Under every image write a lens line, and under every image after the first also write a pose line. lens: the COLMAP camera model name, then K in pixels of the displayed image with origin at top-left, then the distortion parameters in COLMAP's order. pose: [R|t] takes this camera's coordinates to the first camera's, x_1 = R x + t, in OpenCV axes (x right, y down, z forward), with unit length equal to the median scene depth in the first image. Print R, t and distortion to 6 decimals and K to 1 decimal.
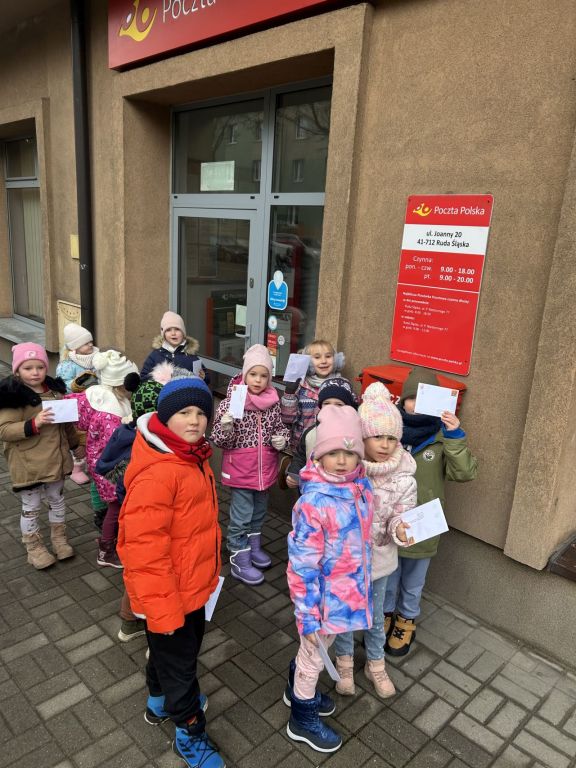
lens RADIAL K [[573.0, 0, 290.8], [0, 573.0, 380.5], [0, 0, 1]] dist [0.034136, -0.047378]
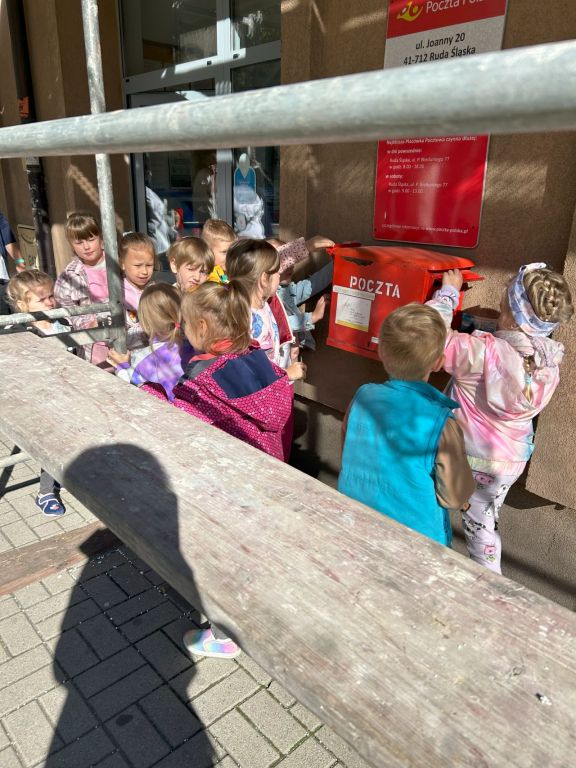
lens RADIAL K [[573.0, 0, 282.5], [0, 573.0, 385.9], [0, 0, 1]] dist [0.034136, -0.047378]
pose [[0.997753, -0.028765, -0.060511, 0.100695], [0.034097, 0.995447, 0.089007, 0.087909], [0.057675, -0.090871, 0.994191, 0.243549]]
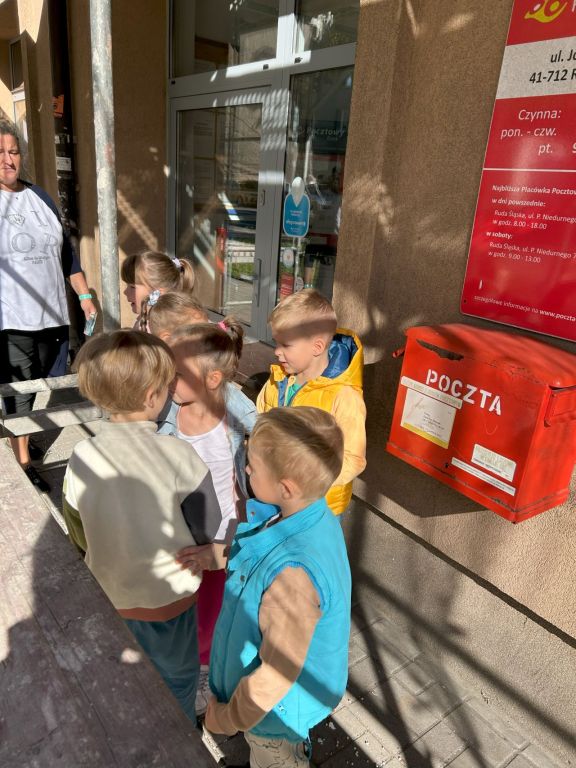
lens RADIAL K [[573.0, 0, 291.7], [0, 573.0, 386.6], [0, 0, 1]] dist [0.034136, -0.047378]
pose [[0.992071, 0.049888, -0.115354, 0.083990], [-0.040487, 0.995772, 0.082455, -0.006148], [0.118980, -0.077131, 0.989896, 0.449566]]
